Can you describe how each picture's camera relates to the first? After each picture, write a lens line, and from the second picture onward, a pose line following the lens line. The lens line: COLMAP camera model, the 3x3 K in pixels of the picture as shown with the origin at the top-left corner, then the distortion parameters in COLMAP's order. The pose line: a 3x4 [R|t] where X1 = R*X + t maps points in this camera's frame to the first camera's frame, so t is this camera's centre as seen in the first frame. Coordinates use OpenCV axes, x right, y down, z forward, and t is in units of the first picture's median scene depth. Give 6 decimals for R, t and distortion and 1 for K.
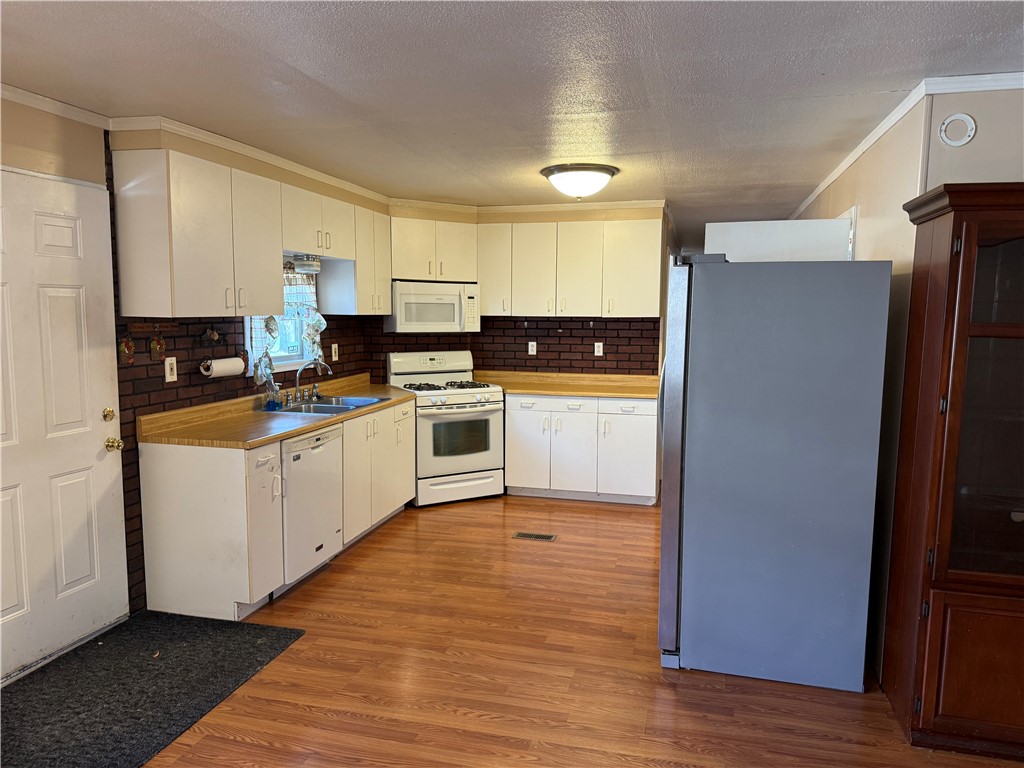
lens RADIAL K [[718.9, 0, 514.0], [0, 718.9, 386.1], [0, 0, 1]] dist [0.108035, -0.153082]
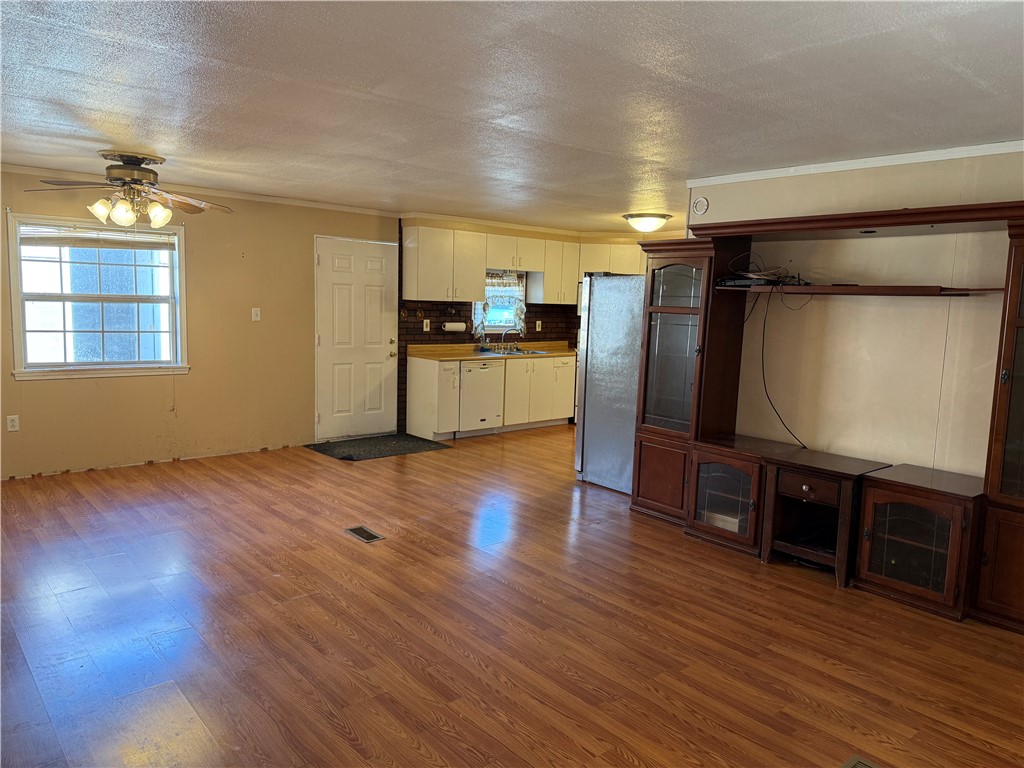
lens RADIAL K [[703.7, 0, 512.0], [0, 703.7, 384.0], [0, 0, 1]] dist [0.099807, -0.145897]
pose [[0.826628, 0.083972, -0.556449, 0.691619], [-0.084598, 0.996110, 0.024645, 0.058475], [0.556354, 0.026702, 0.830517, -0.439333]]
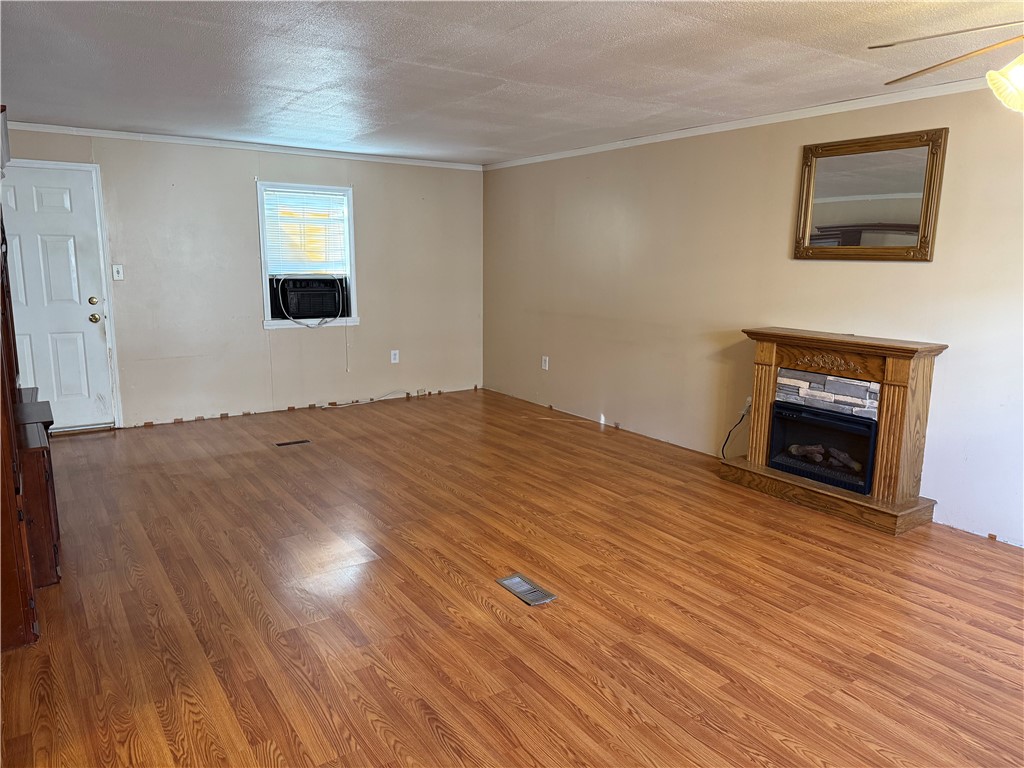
lens RADIAL K [[718.9, 0, 514.0], [0, 718.9, 386.1], [0, 0, 1]] dist [0.108035, -0.153082]
pose [[-0.758238, -0.136588, 0.637509, -0.318401], [0.050902, 0.962422, 0.266744, -0.061822], [-0.649987, 0.234706, -0.722793, 0.630690]]
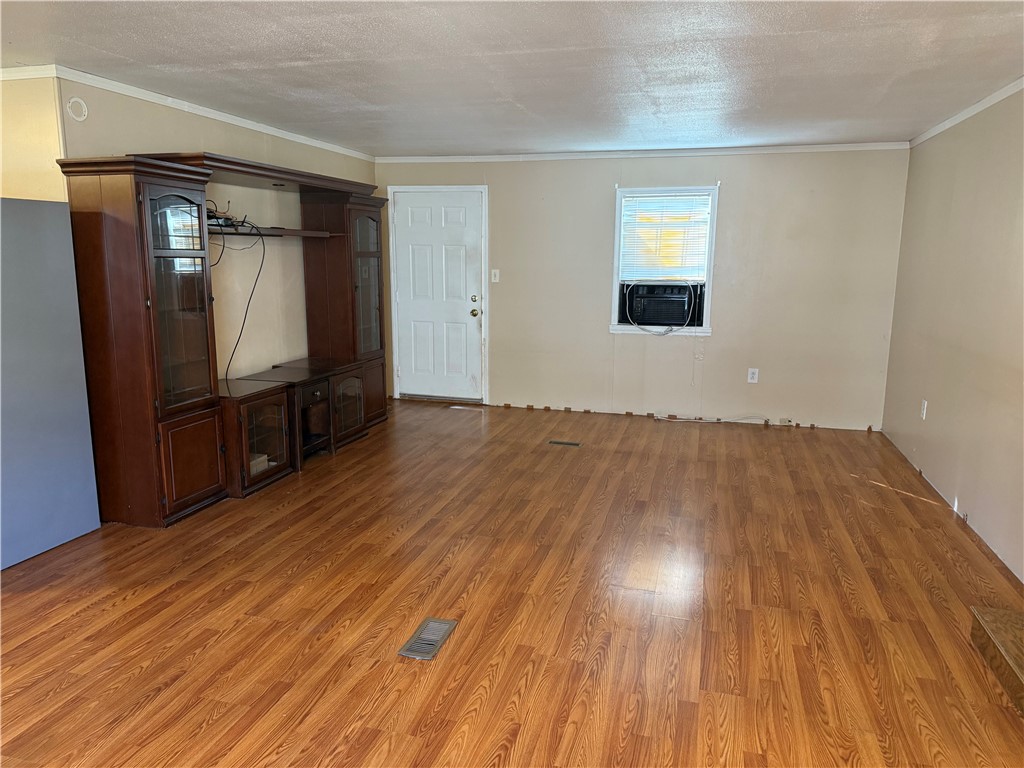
lens RADIAL K [[718.9, 0, 514.0], [0, 718.9, 386.1], [0, 0, 1]] dist [0.108035, -0.153082]
pose [[0.014585, -0.192170, 0.981253, -0.460054], [0.100428, 0.976677, 0.189781, -0.009425], [-0.994837, 0.095777, 0.033545, 0.097745]]
